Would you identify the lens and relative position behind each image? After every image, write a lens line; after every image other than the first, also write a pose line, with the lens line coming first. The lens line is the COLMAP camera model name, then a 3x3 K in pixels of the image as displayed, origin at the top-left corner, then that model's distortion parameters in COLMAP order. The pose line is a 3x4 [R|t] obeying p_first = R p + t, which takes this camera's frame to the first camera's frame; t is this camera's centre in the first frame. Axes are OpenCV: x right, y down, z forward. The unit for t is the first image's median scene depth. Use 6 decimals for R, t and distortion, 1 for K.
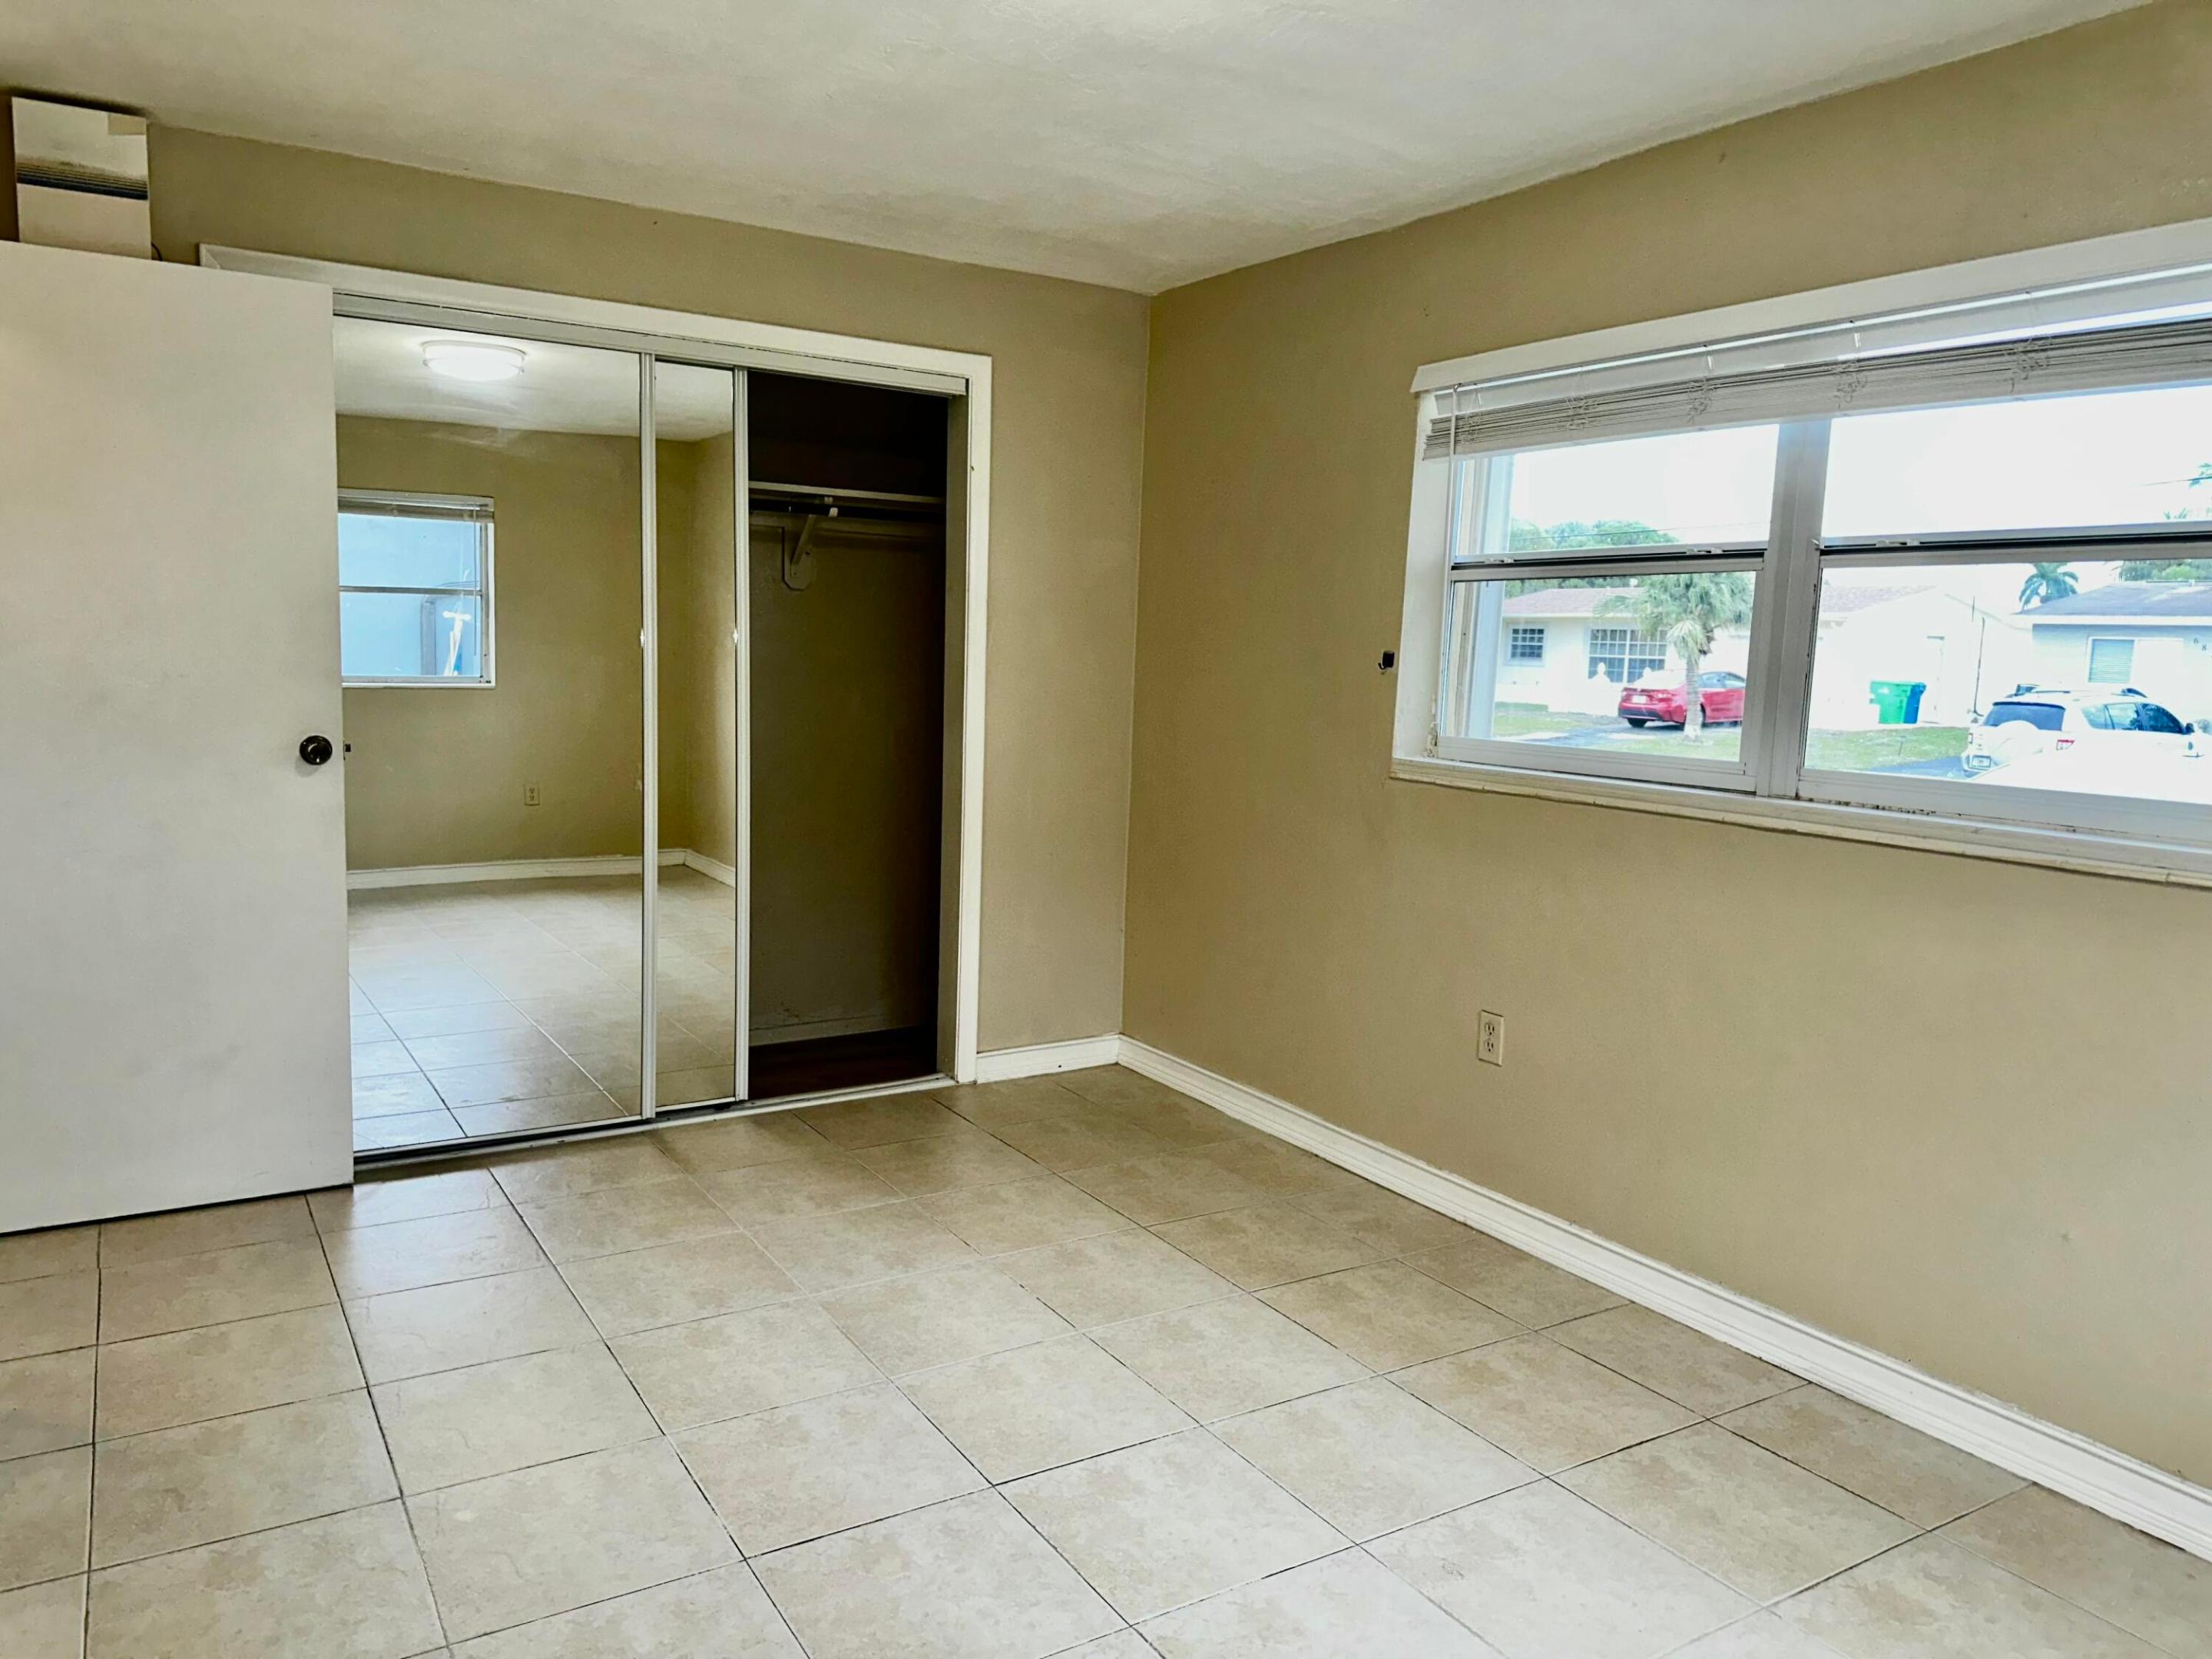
lens RADIAL K [[1560.5, 0, 1104.7], [0, 1560.5, 836.6], [0, 0, 1]] dist [0.042697, -0.040814]
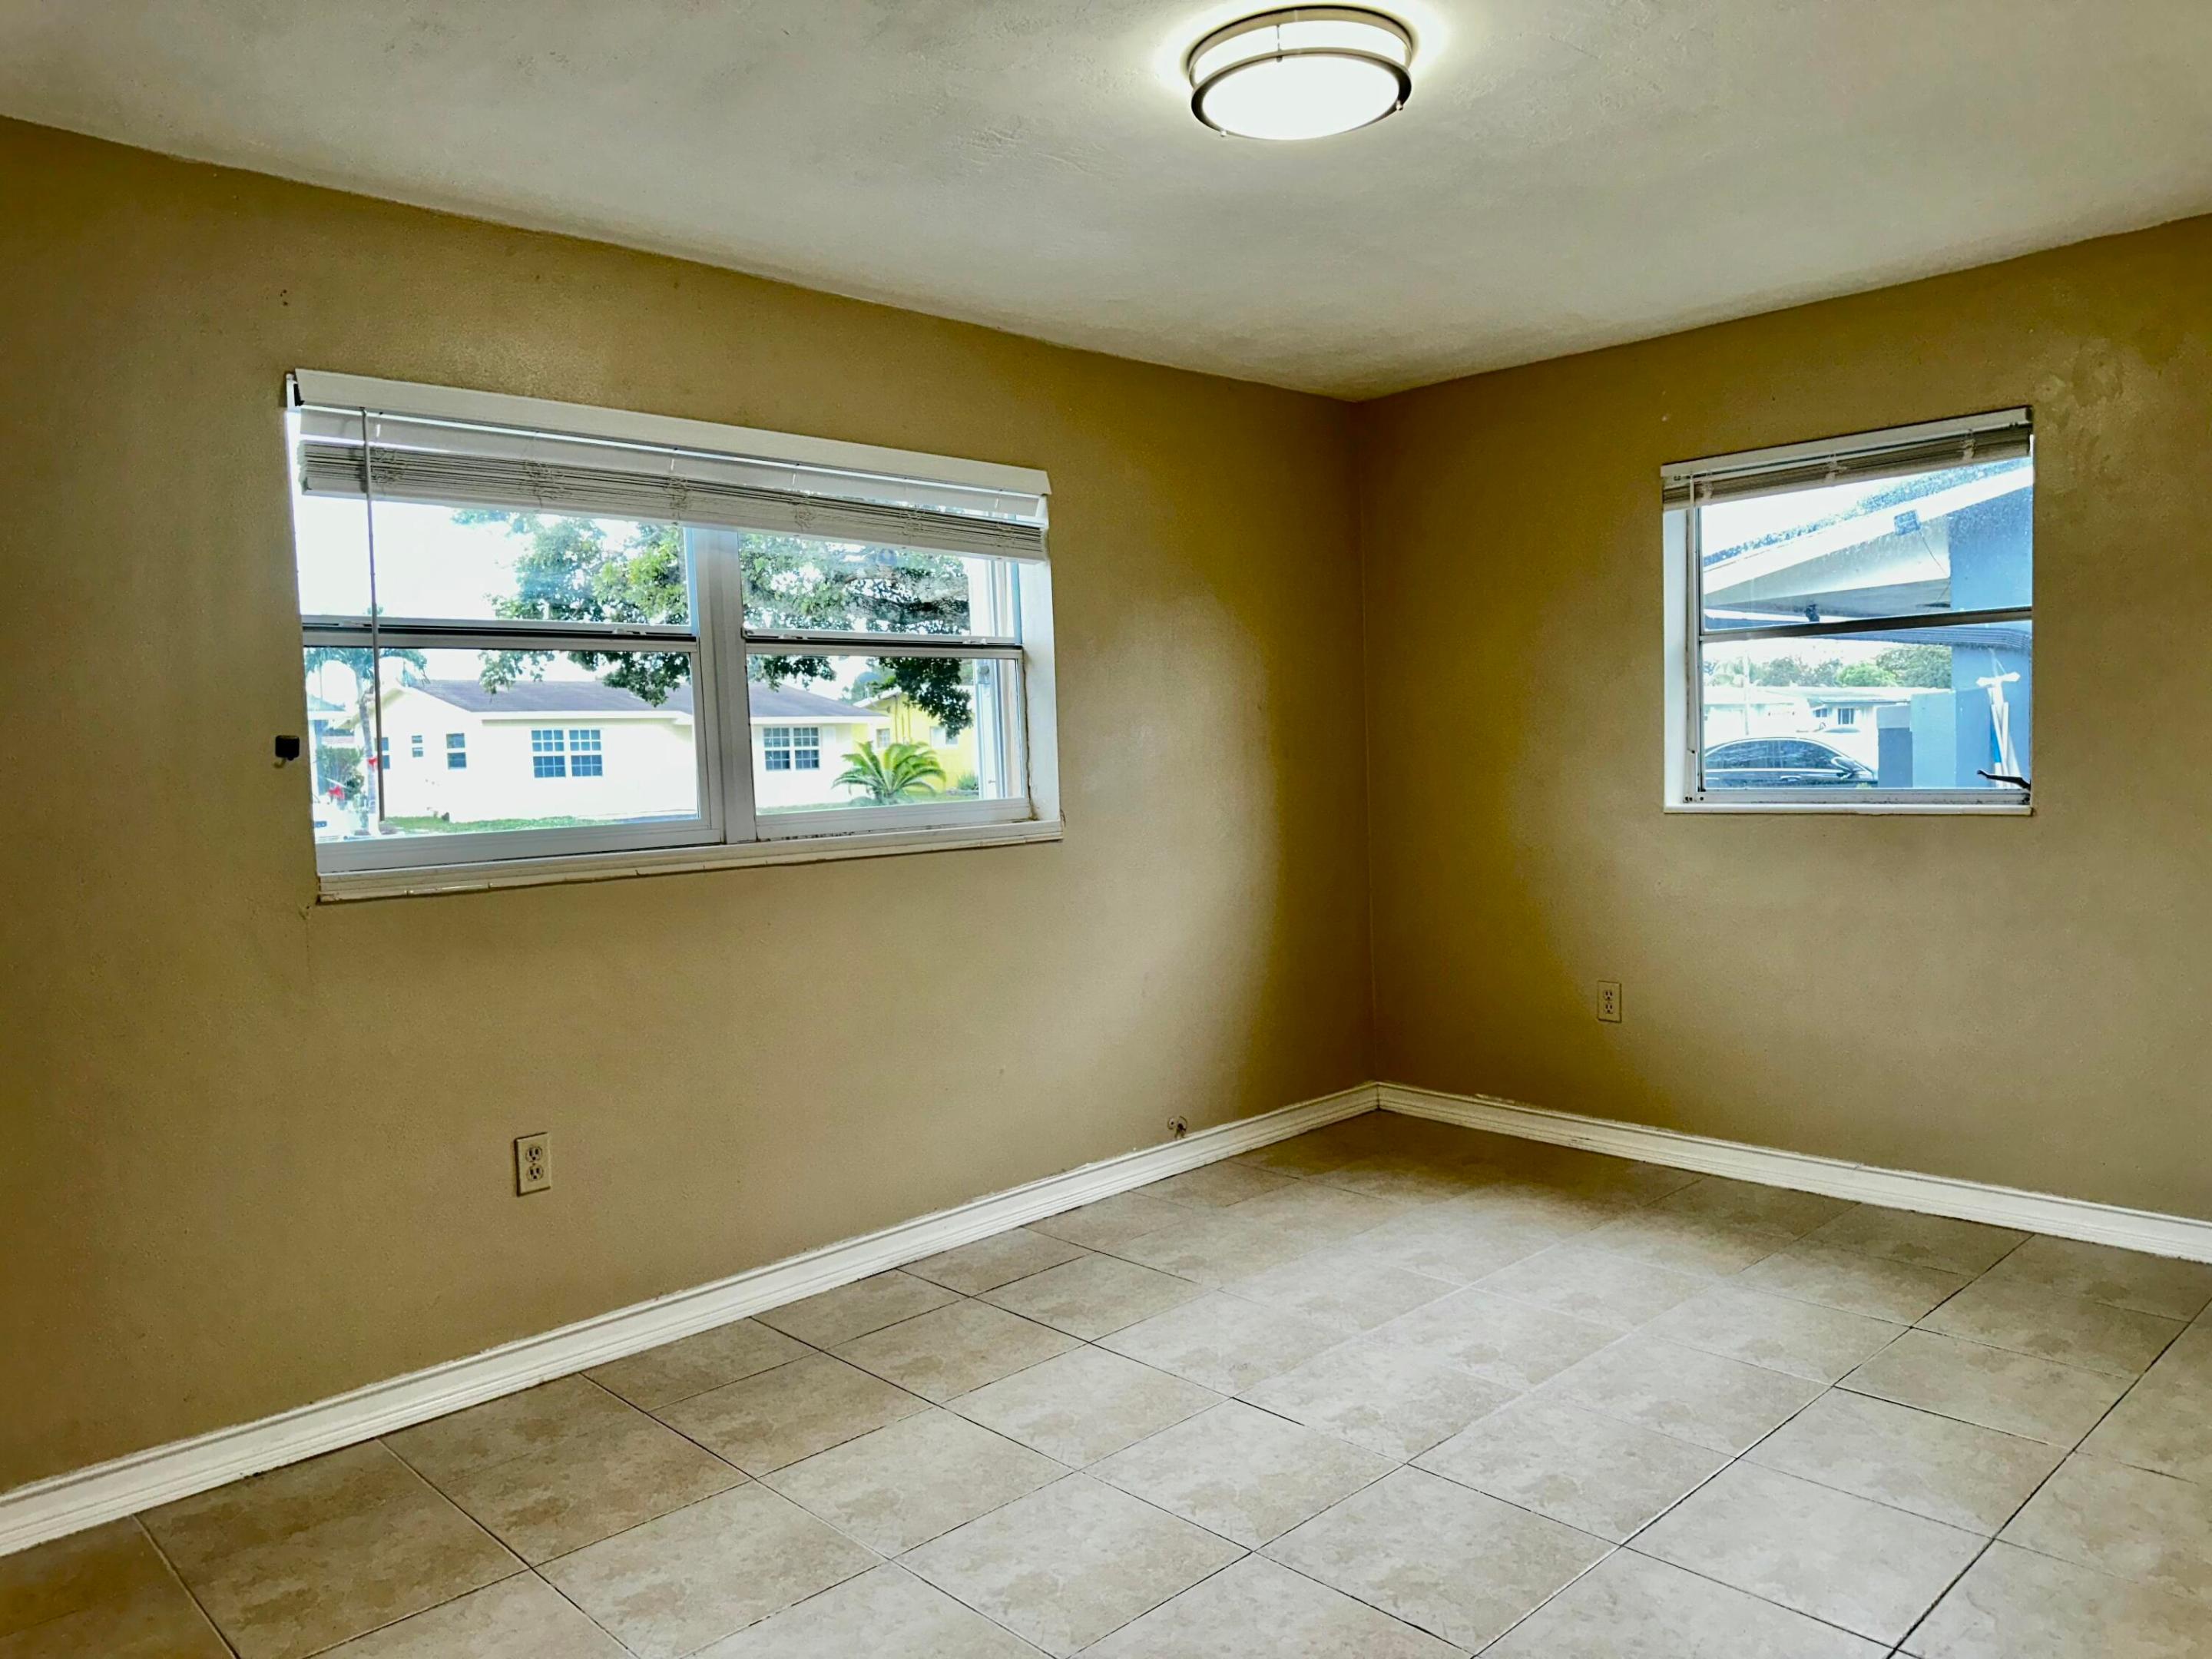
lens RADIAL K [[1560.5, 0, 1102.3], [0, 1560.5, 836.2], [0, 0, 1]] dist [0.042697, -0.040814]
pose [[-0.215646, -0.086075, 0.972670, -0.747604], [0.145264, 0.982195, 0.119124, -0.125384], [-0.965606, 0.166982, -0.199303, 0.926890]]
